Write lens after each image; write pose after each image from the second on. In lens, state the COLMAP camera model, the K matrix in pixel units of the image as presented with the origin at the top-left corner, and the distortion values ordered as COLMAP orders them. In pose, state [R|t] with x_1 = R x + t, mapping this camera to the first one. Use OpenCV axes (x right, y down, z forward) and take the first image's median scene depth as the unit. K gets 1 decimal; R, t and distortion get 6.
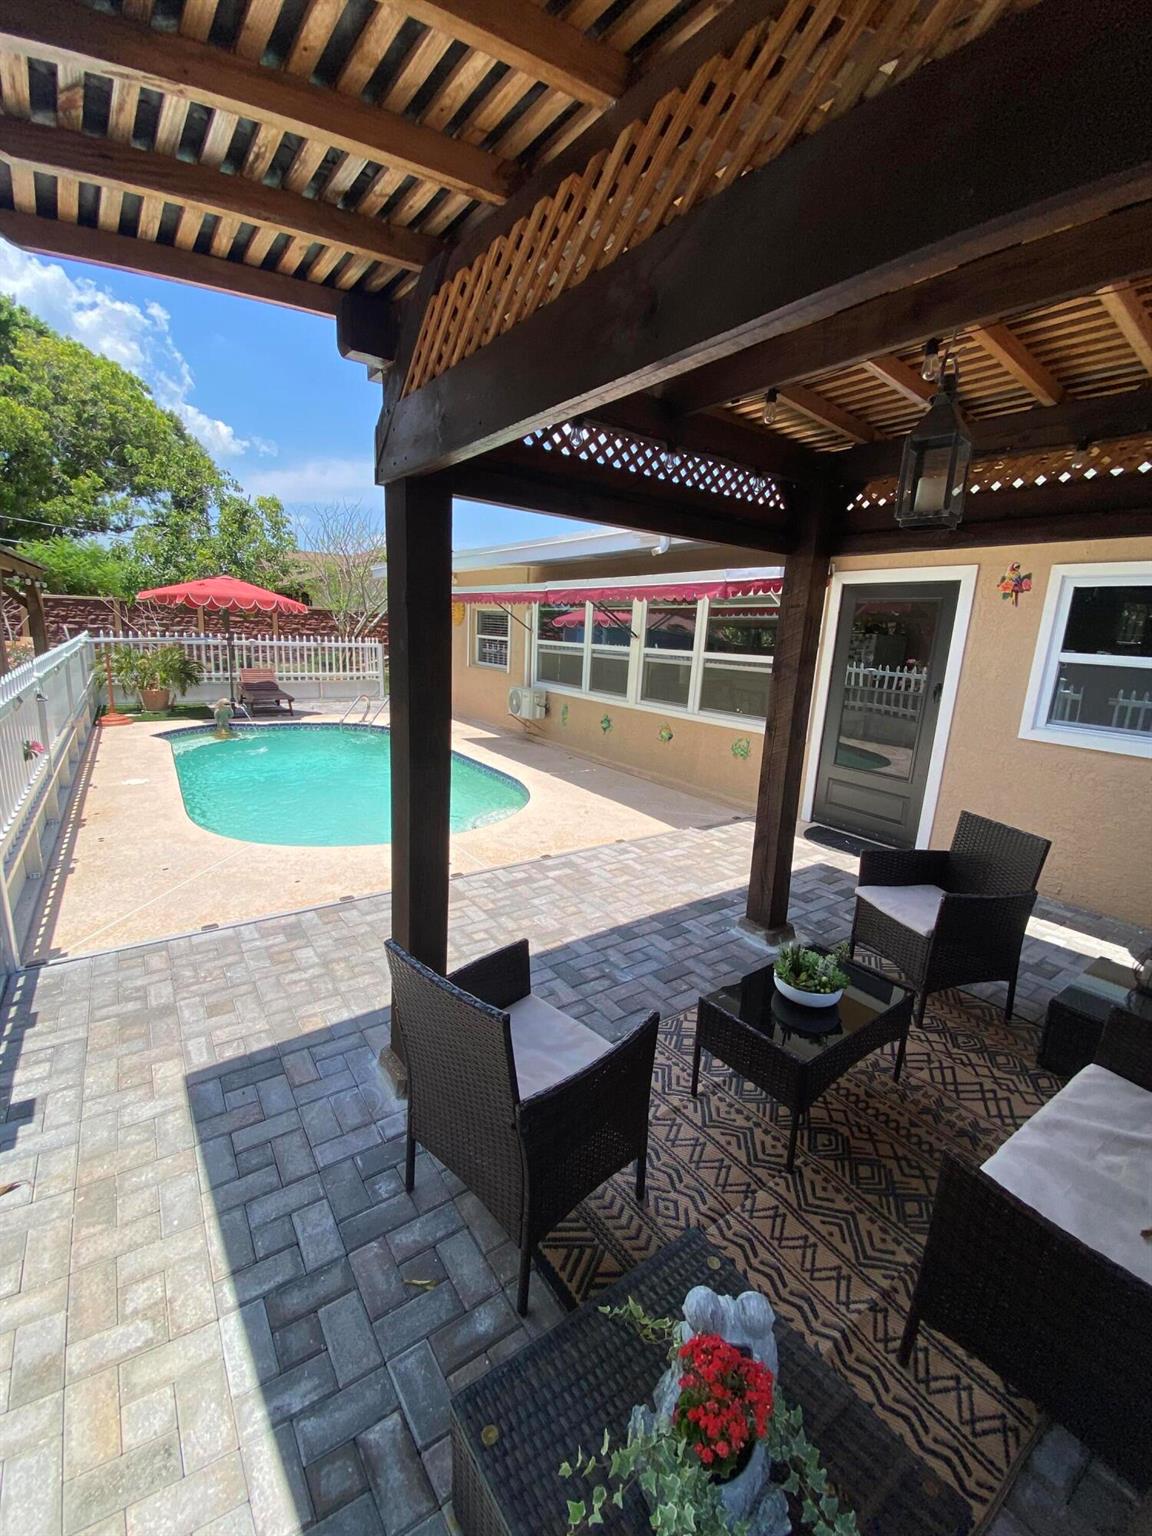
lens RADIAL K [[630.8, 0, 587.1], [0, 630.8, 767.8], [0, 0, 1]] dist [0.005163, -0.010905]
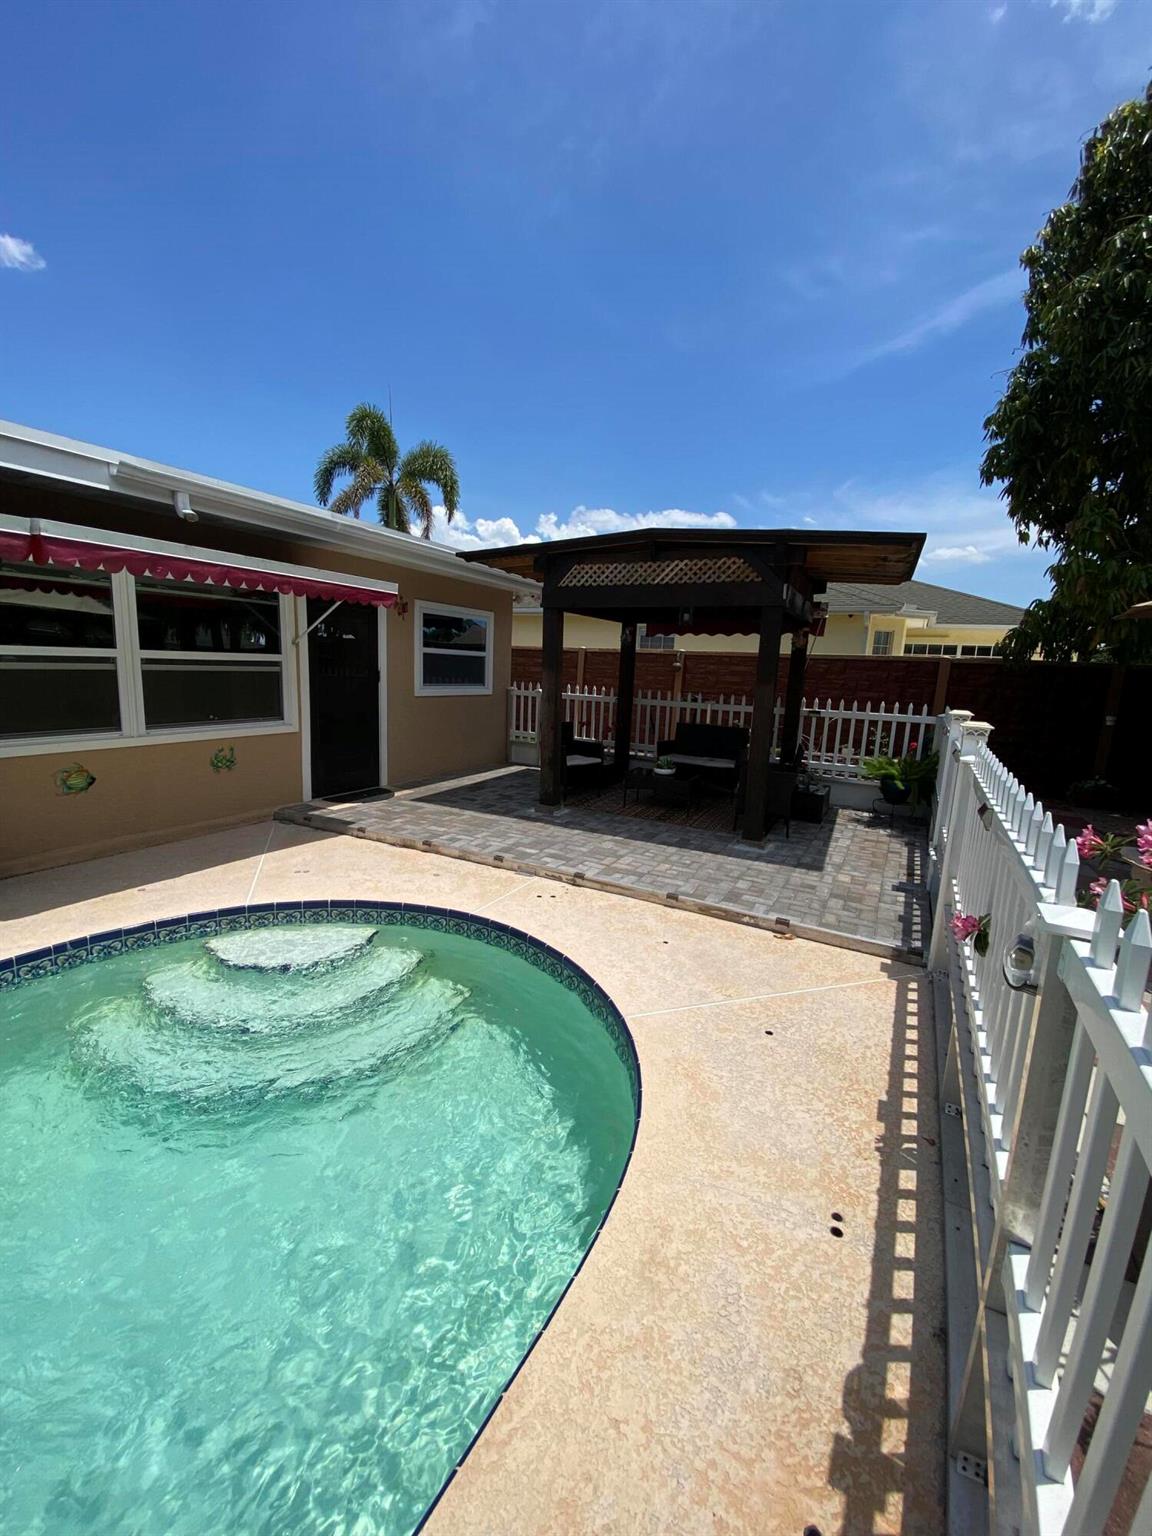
lens RADIAL K [[630.8, 0, 576.7], [0, 630.8, 775.1], [0, 0, 1]] dist [0.005163, -0.010905]
pose [[-0.449295, -0.218467, 0.866260, -0.957422], [0.133630, 0.942297, 0.306952, -0.279144], [-0.883333, 0.253670, -0.394176, 1.204478]]
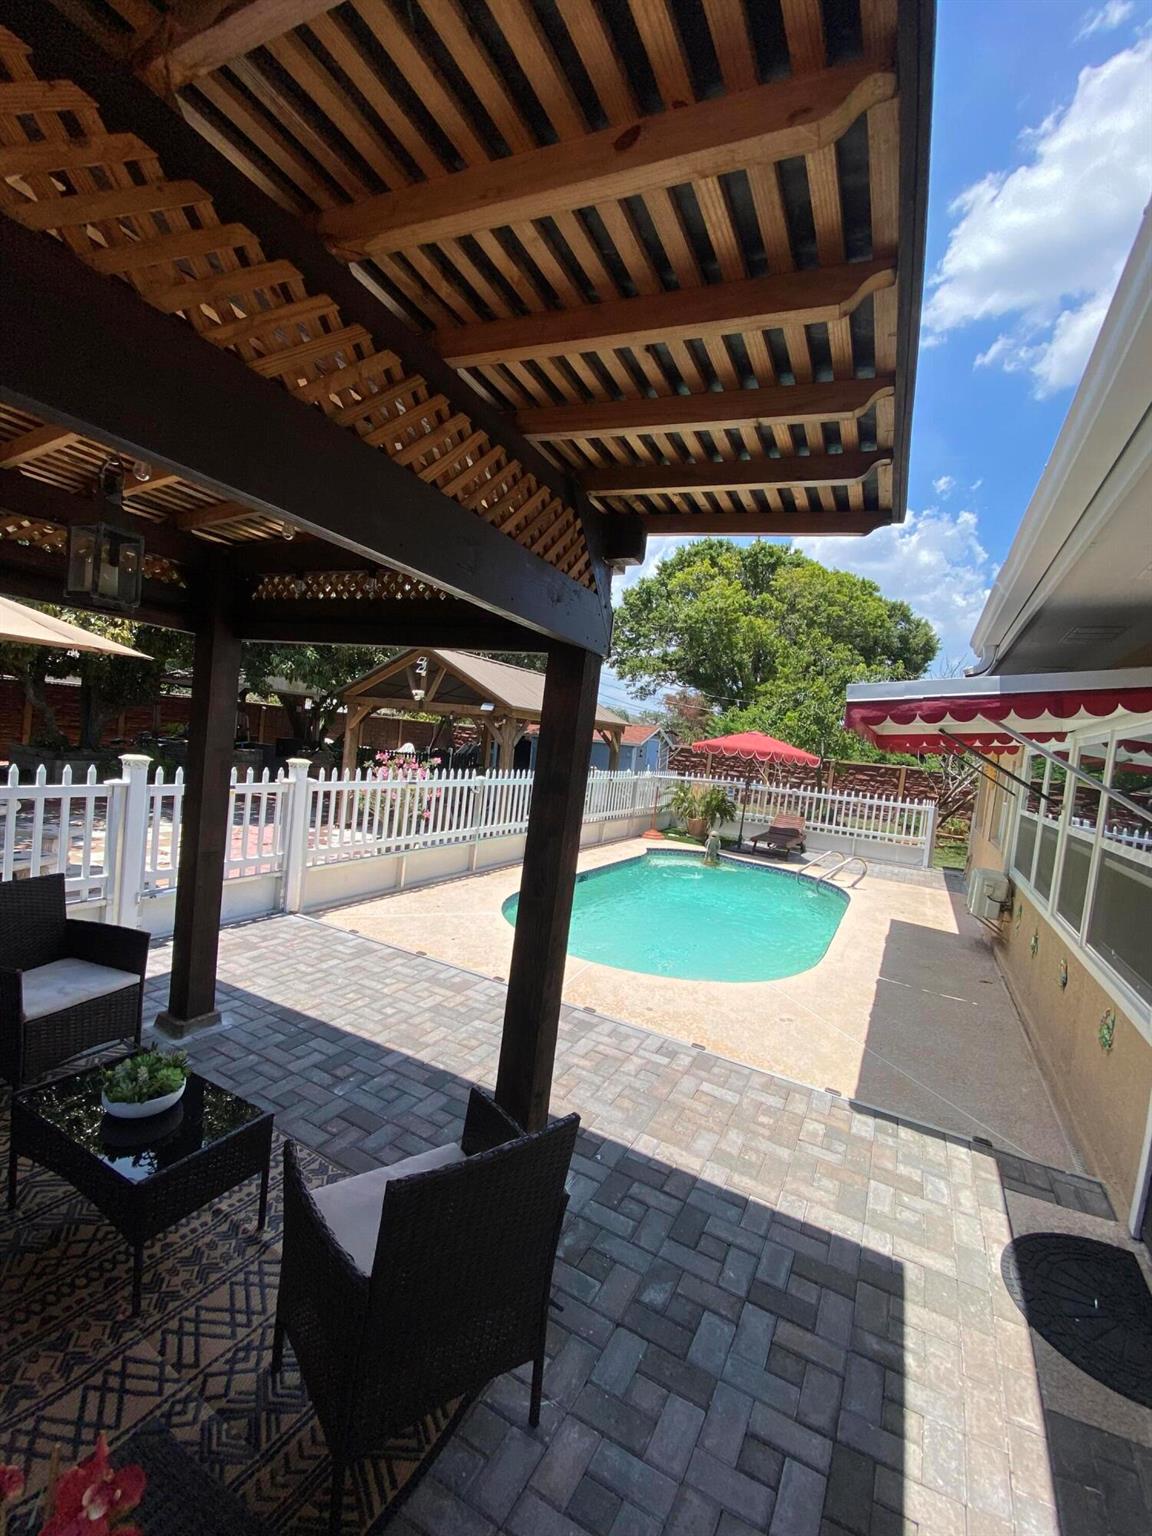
lens RADIAL K [[630.8, 0, 549.1], [0, 630.8, 760.7], [0, 0, 1]] dist [0.005163, -0.010905]
pose [[0.413745, 0.031684, -0.909841, 0.653026], [-0.278019, 0.956050, -0.093134, -0.085052], [0.866903, 0.291487, 0.404370, 0.478961]]
